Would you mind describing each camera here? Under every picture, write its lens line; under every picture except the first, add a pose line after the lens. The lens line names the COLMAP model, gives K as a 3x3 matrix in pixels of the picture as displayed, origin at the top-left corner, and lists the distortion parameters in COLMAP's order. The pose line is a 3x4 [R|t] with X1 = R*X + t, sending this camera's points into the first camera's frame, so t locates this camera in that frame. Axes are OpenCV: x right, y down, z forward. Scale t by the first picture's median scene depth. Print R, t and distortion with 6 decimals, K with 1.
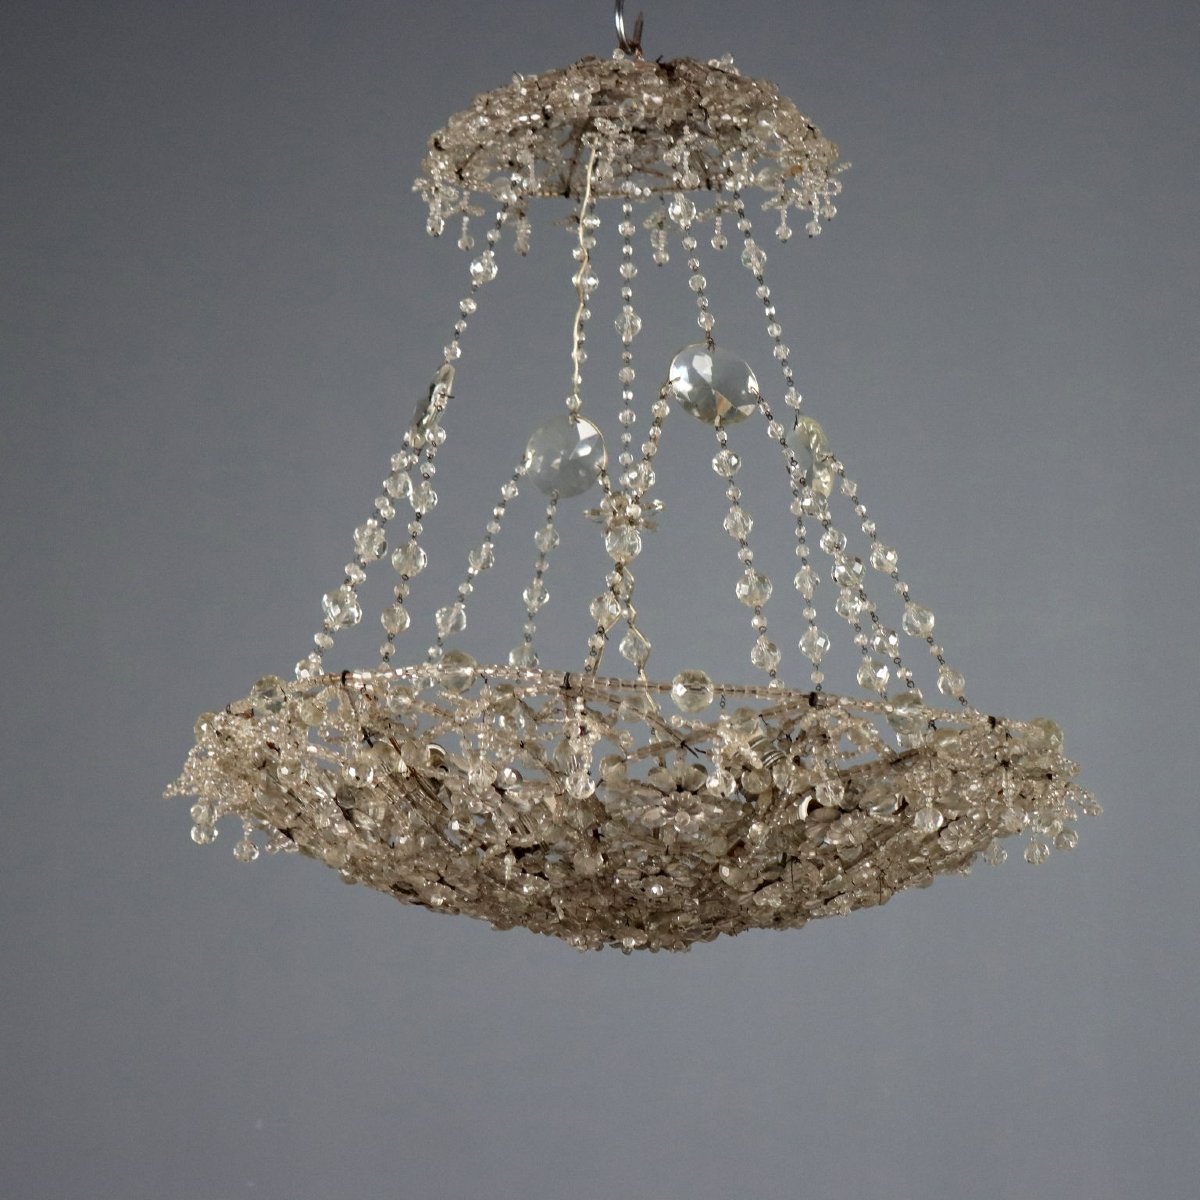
lens RADIAL K [[3063.9, 0, 600.0], [0, 3063.9, 600.0], [0, 0, 1]] dist [-0.066914, 0.051816]
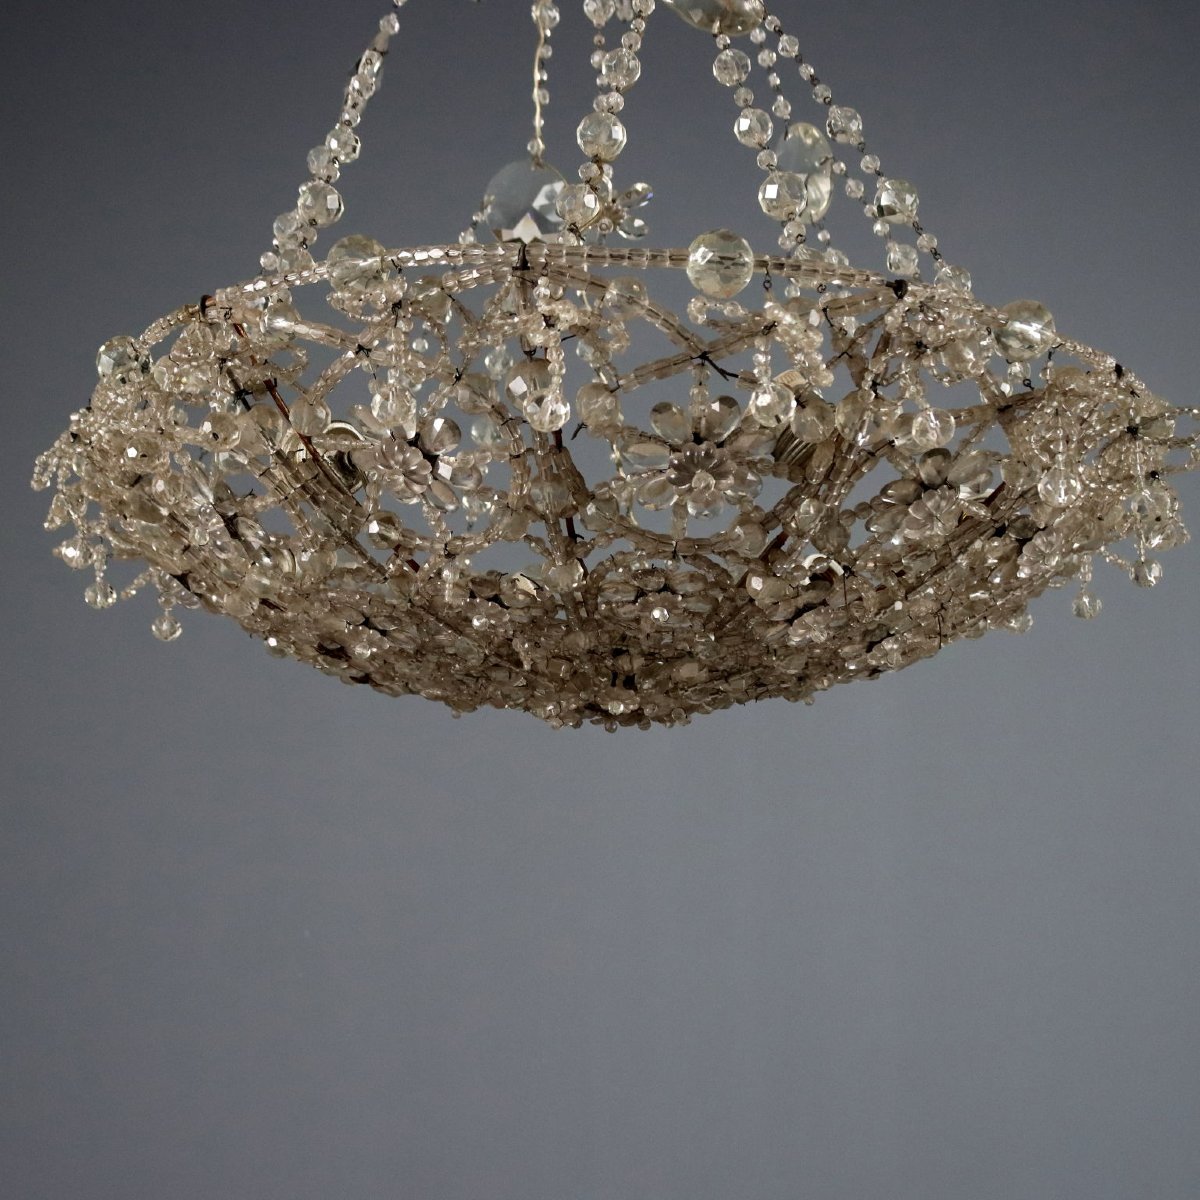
lens RADIAL K [[1613.8, 0, 563.8], [0, 1613.8, 601.1], [0, 0, 1]] dist [-0.174621, -0.033631]
pose [[0.999796, -0.020186, -0.000199, -0.003307], [0.020175, 0.999512, -0.023843, 0.097422], [0.000680, 0.023834, 0.999716, 0.609392]]
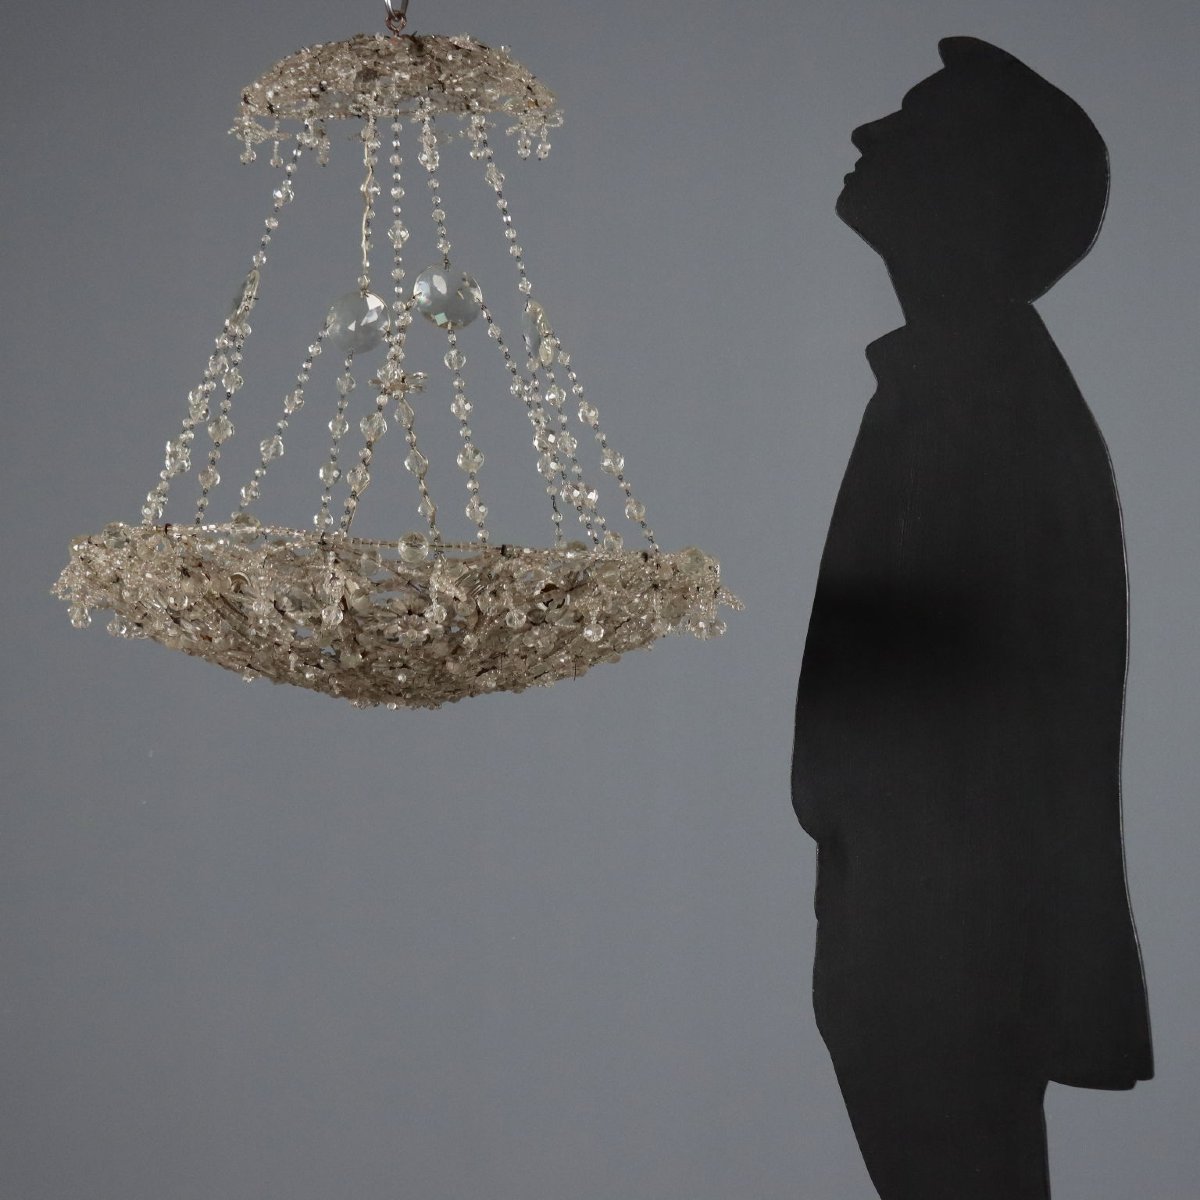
lens RADIAL K [[2783.0, 0, 615.1], [0, 2783.0, 599.5], [0, 0, 1]] dist [-0.046606, -0.512729]
pose [[0.999860, -0.002651, 0.016517, 0.091063], [0.000328, 0.990283, 0.139069, -0.109990], [-0.016725, -0.139044, 0.990145, -0.222405]]
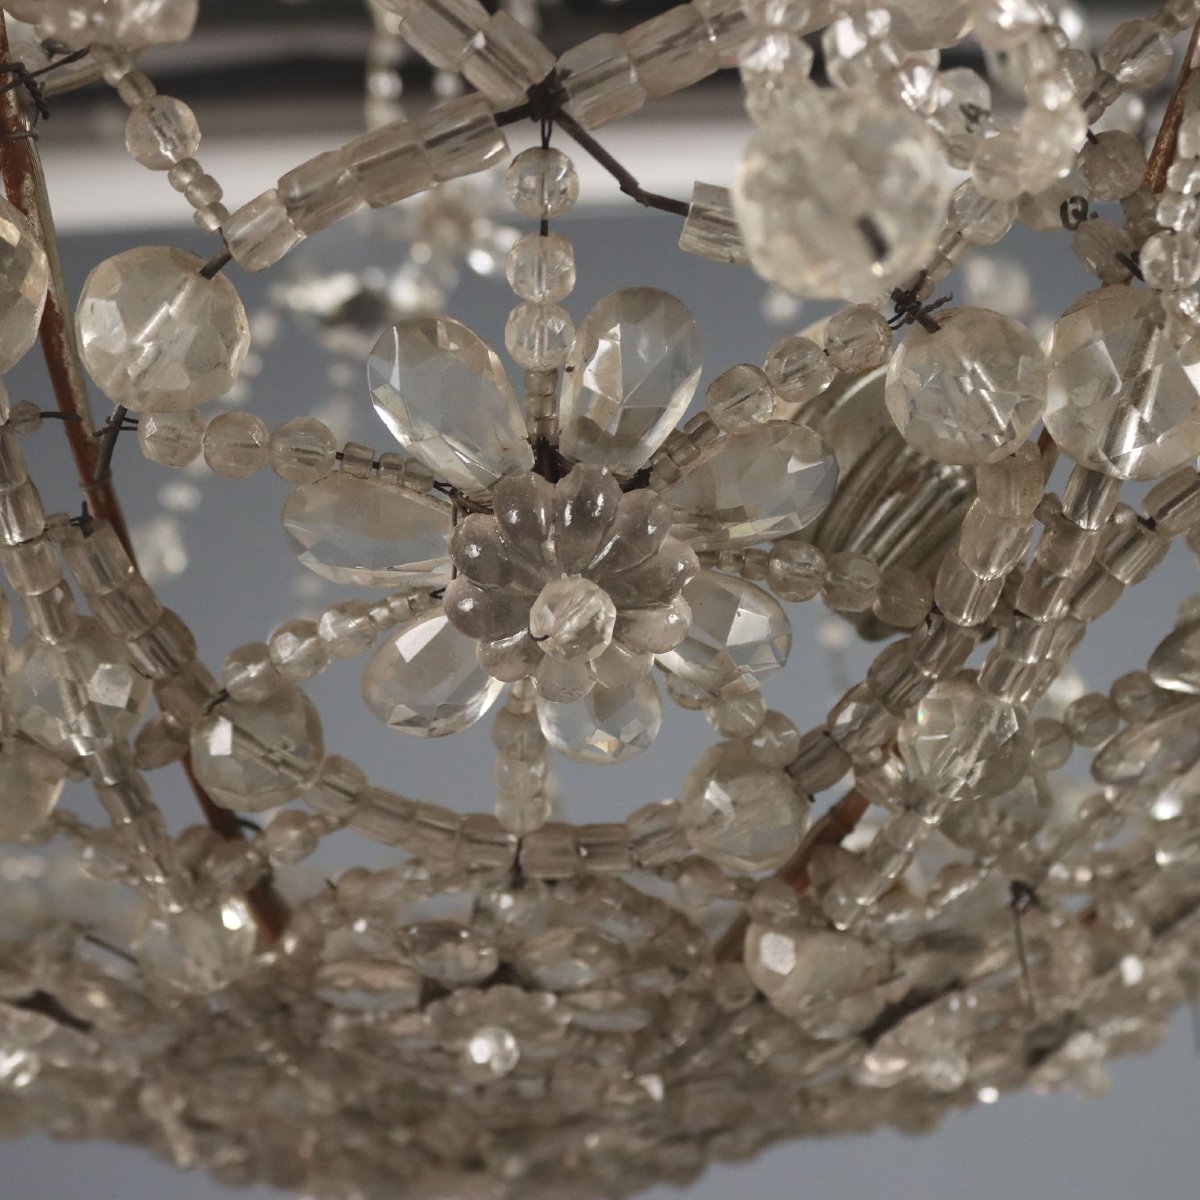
lens RADIAL K [[1613.8, 0, 563.8], [0, 1613.8, 601.1], [0, 0, 1]] dist [-0.174621, -0.033631]
pose [[0.998817, -0.045588, 0.016922, 0.023180], [0.047953, 0.981168, -0.187111, 0.081606], [-0.008073, 0.187701, 0.982193, 0.847445]]
